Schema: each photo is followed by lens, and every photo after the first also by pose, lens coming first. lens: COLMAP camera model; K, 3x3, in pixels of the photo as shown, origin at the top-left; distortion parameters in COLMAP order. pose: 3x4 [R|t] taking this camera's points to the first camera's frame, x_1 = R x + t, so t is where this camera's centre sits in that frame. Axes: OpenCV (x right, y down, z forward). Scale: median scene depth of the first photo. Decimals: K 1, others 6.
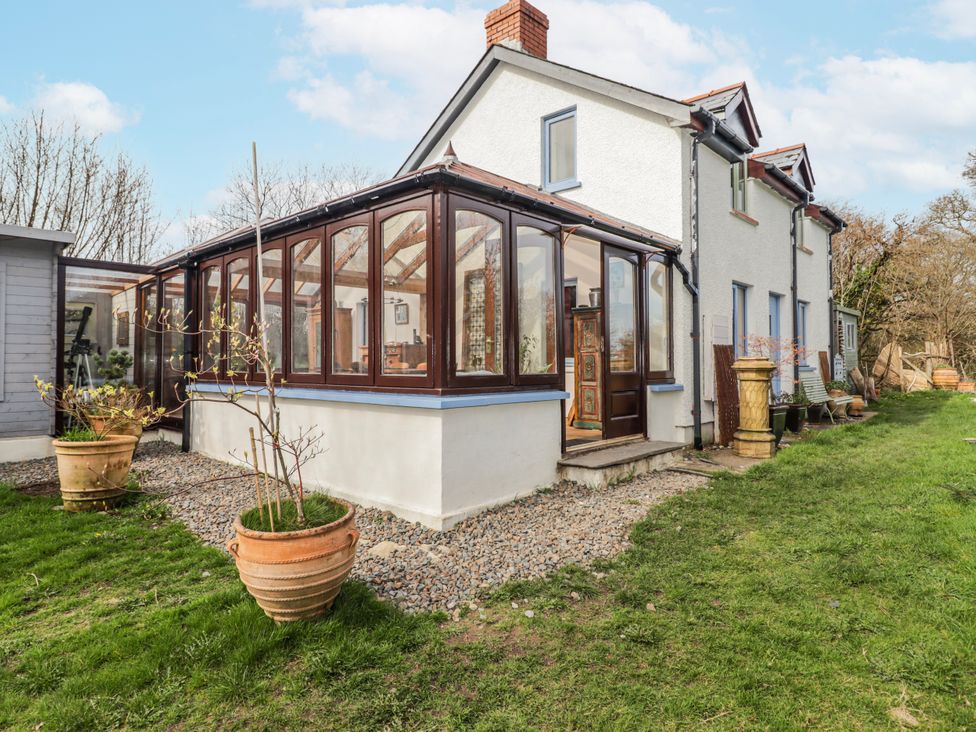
lens RADIAL K [[557.4, 0, 482.8], [0, 557.4, 352.3], [0, 0, 1]] dist [0.020431, -0.023691]
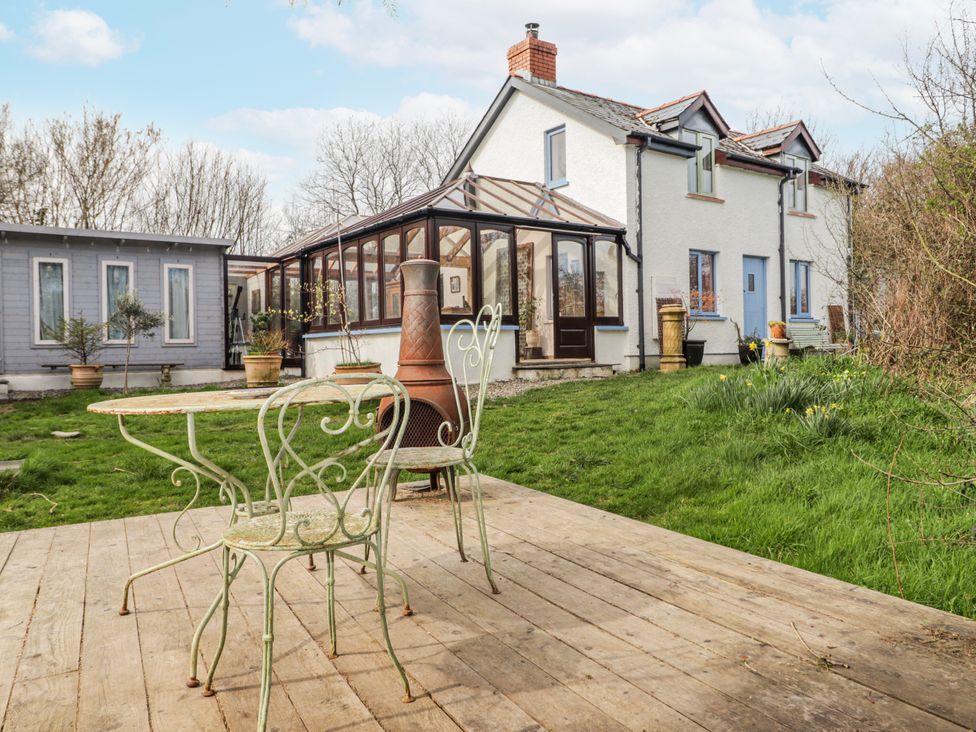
lens RADIAL K [[713.9, 0, 489.2], [0, 713.9, 348.4], [0, 0, 1]] dist [0.004101, 0.001238]
pose [[0.980394, -0.017242, -0.196291, 0.341146], [0.020640, 0.999670, 0.015281, 0.073449], [0.195963, -0.019033, 0.980427, -0.786874]]
